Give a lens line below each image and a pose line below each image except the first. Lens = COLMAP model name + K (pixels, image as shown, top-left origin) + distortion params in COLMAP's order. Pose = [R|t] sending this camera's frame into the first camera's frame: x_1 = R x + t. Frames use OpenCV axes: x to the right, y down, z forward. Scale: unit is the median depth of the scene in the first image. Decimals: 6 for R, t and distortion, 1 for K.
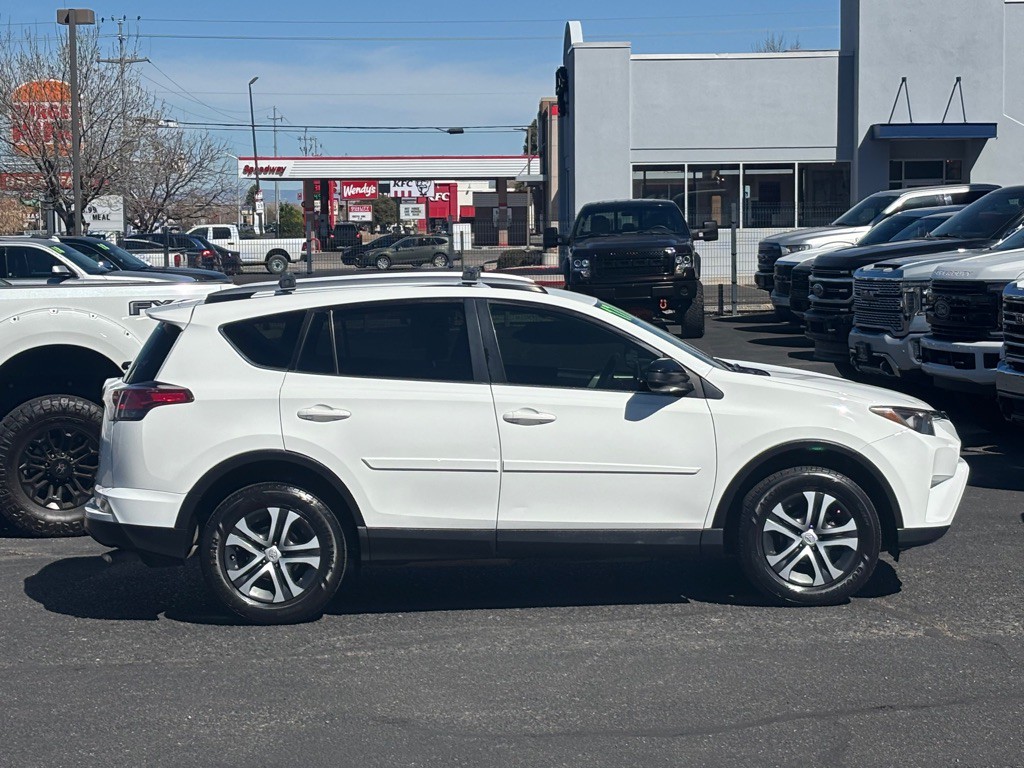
lens RADIAL K [[2364.9, 0, 509.4], [0, 2364.9, 381.0], [0, 0, 1]] dist [0.259780, -1.055246]
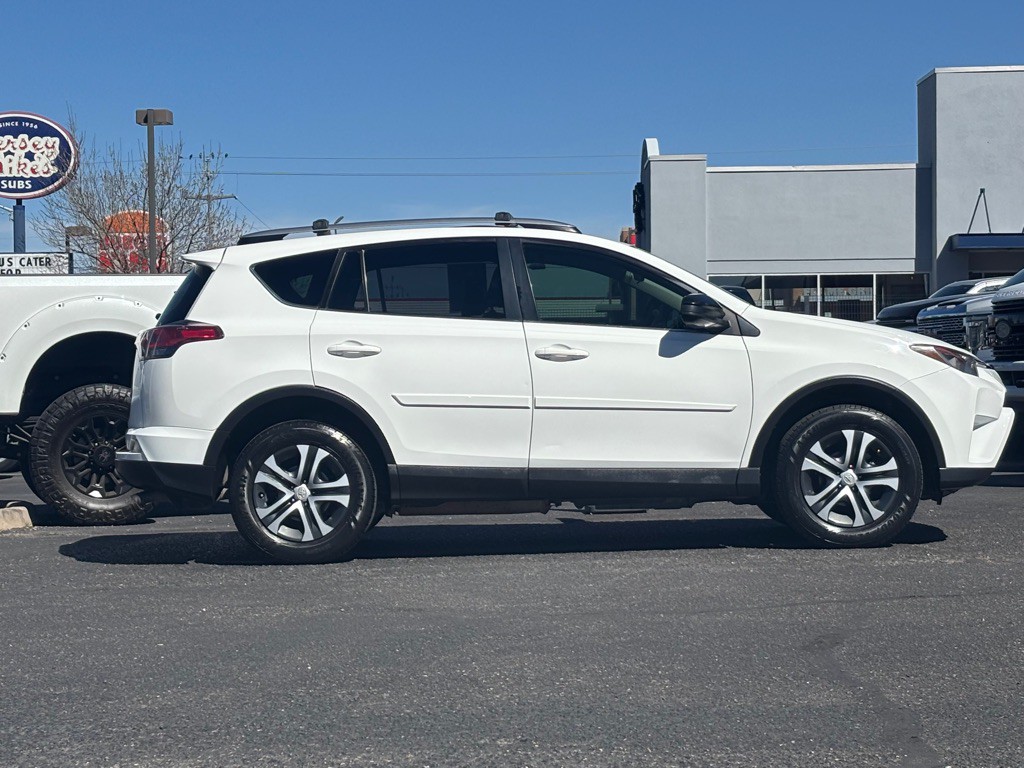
lens RADIAL K [[2364.9, 0, 509.4], [0, 2364.9, 381.0], [0, 0, 1]] dist [0.259780, -1.055246]
pose [[0.999309, -0.000472, -0.037170, 0.022953], [-0.002008, 0.997774, -0.066655, 0.091255], [0.037119, 0.066684, 0.997083, 0.016923]]
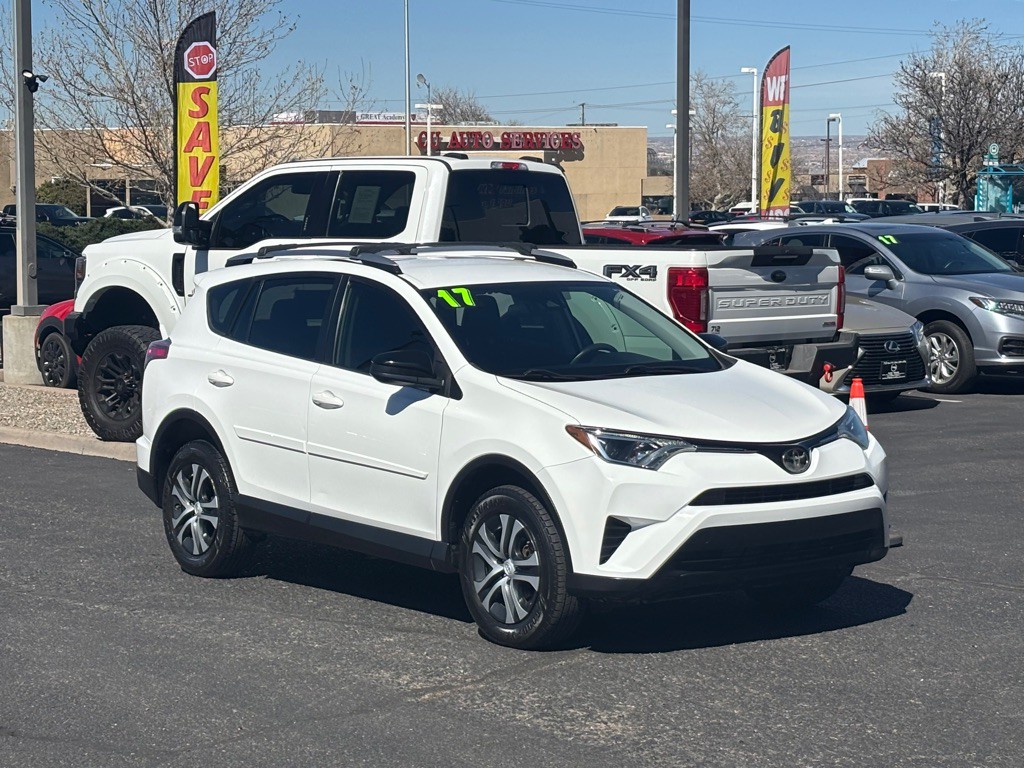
lens RADIAL K [[2364.9, 0, 509.4], [0, 2364.9, 381.0], [0, 0, 1]] dist [0.259780, -1.055246]
pose [[0.586622, 0.083588, -0.805536, 0.816429], [-0.061190, 0.996391, 0.058832, -0.053176], [0.807546, 0.014779, 0.589620, 0.484345]]
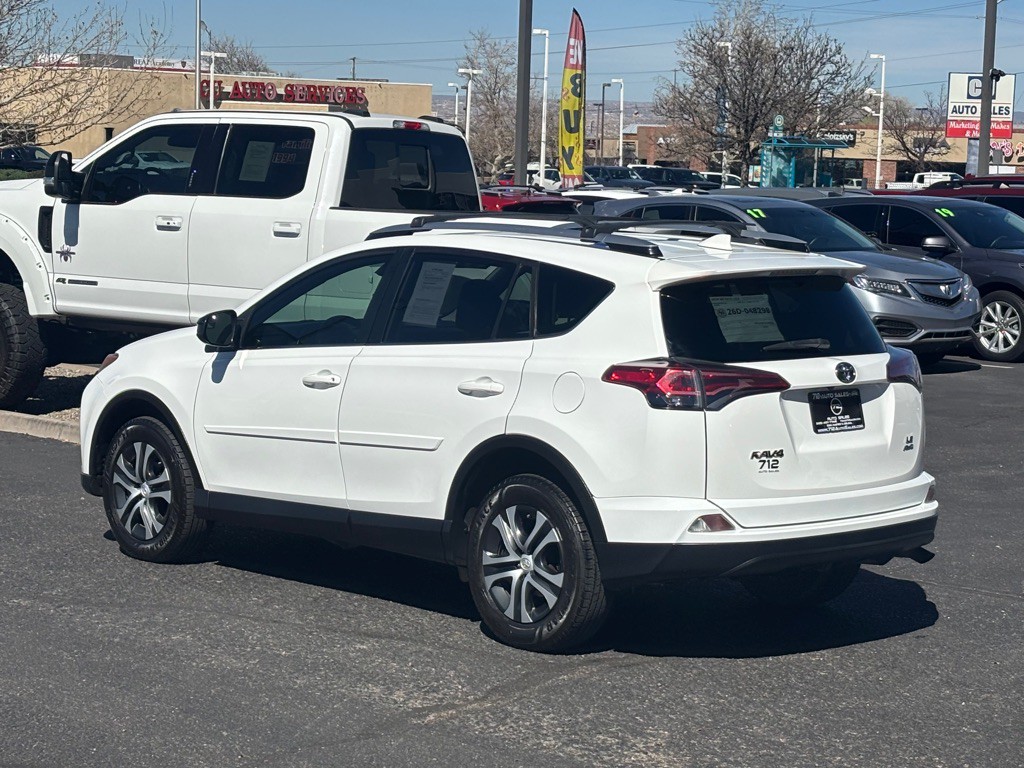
lens RADIAL K [[2364.9, 0, 509.4], [0, 2364.9, 381.0], [0, 0, 1]] dist [0.259780, -1.055246]
pose [[0.663948, 0.113020, -0.739189, 0.704613], [-0.092263, 0.993341, 0.069008, -0.052289], [0.742065, 0.022382, 0.669954, 0.465940]]
